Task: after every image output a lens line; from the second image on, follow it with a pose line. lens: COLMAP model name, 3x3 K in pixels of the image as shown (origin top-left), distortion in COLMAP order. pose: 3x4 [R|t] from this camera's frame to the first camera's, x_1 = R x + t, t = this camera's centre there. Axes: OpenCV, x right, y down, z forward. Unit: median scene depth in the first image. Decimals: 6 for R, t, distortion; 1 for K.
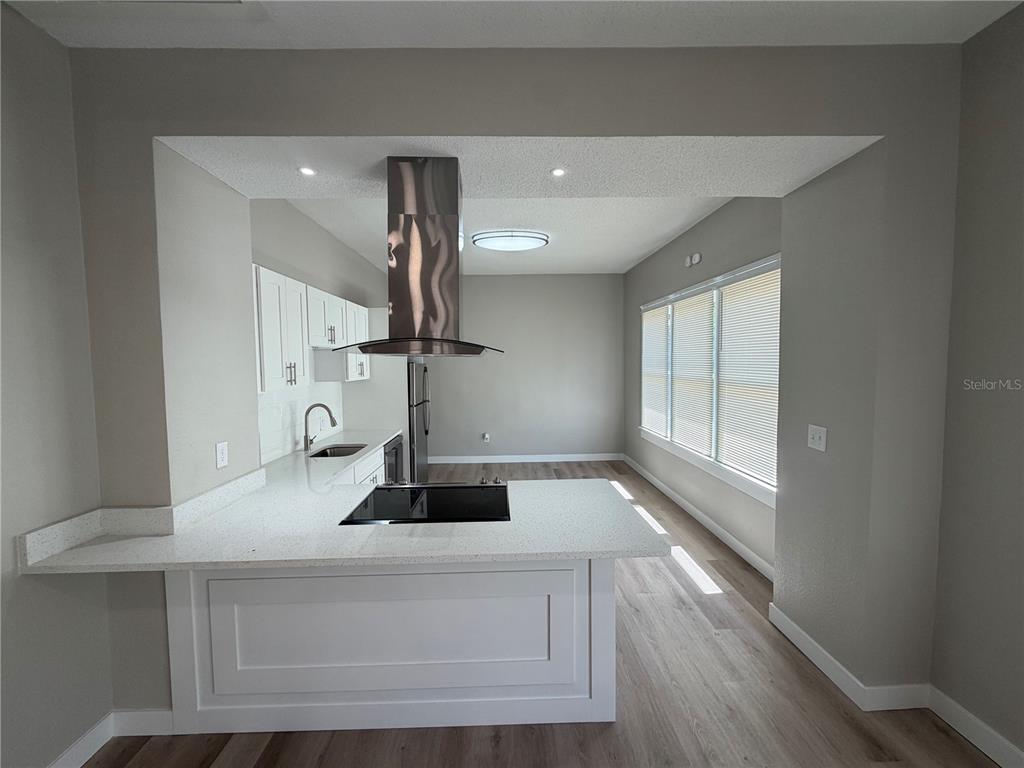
lens RADIAL K [[406.2, 0, 512.0], [0, 406.2, 384.0], [0, 0, 1]] dist [-0.001886, -0.000237]
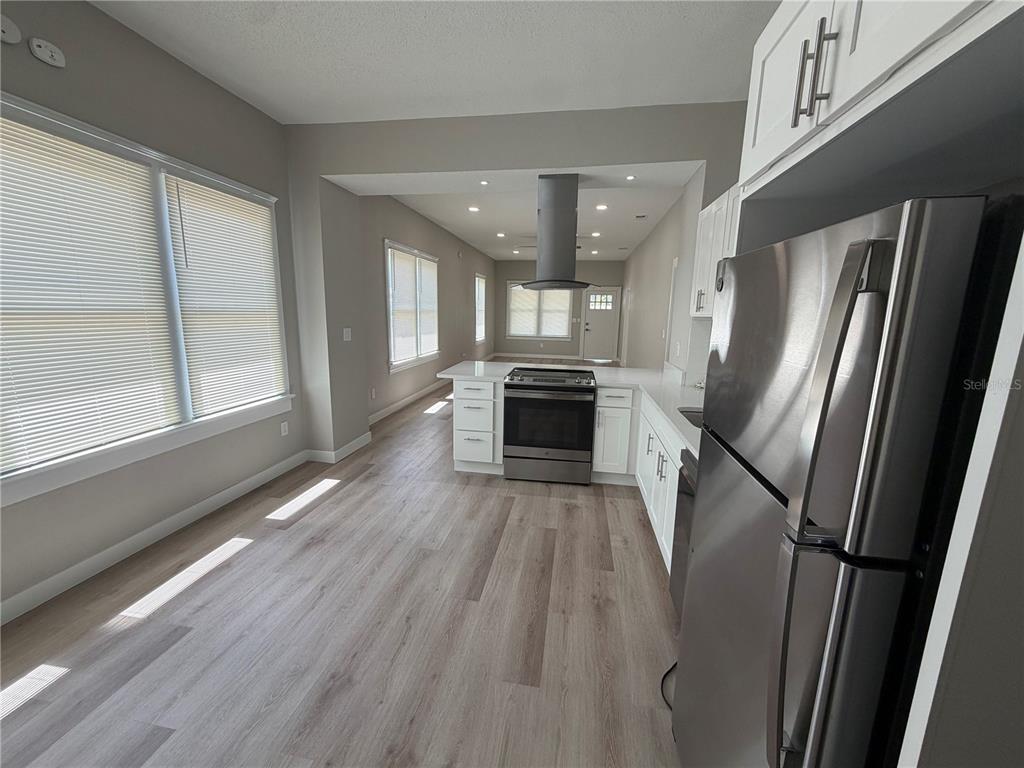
lens RADIAL K [[406.2, 0, 512.0], [0, 406.2, 384.0], [0, 0, 1]] dist [-0.001886, -0.000237]
pose [[-0.981891, -0.041591, 0.184824, -0.237844], [0.002211, 0.973022, 0.230702, -0.051709], [-0.189433, 0.226933, -0.955310, 1.863426]]
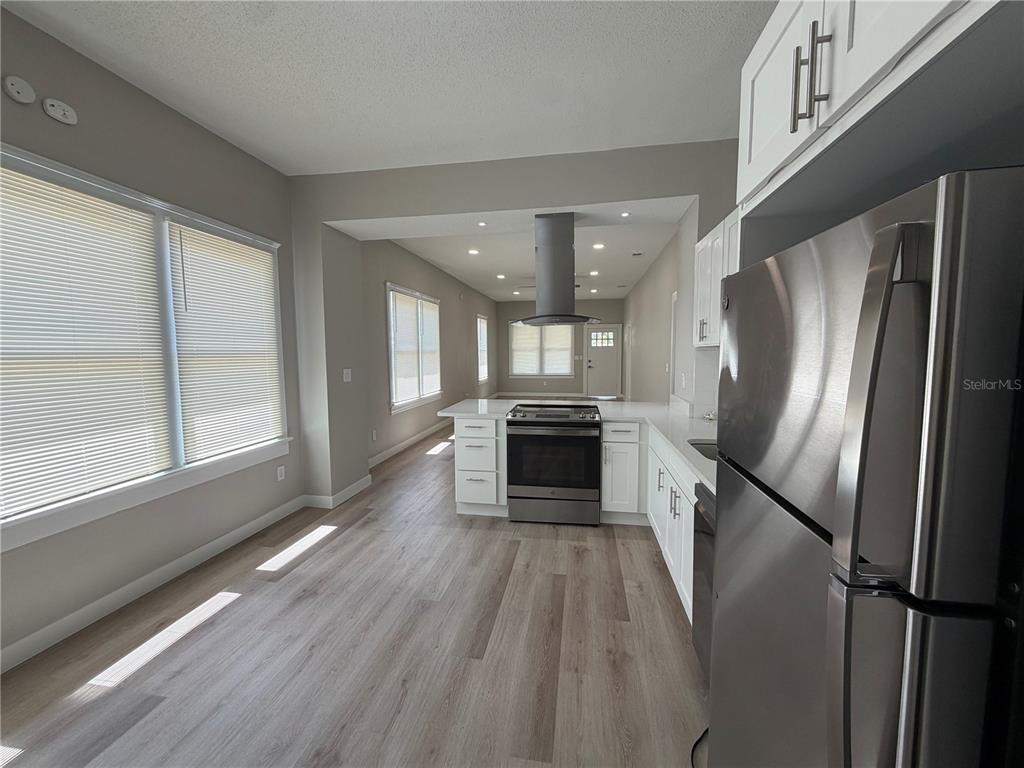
lens RADIAL K [[406.2, 0, 512.0], [0, 406.2, 384.0], [0, 0, 1]] dist [-0.001886, -0.000237]
pose [[-0.980319, 0.003049, 0.197397, -0.239896], [0.029931, 0.990618, 0.133343, -0.036226], [-0.195138, 0.136627, -0.971213, 1.839435]]
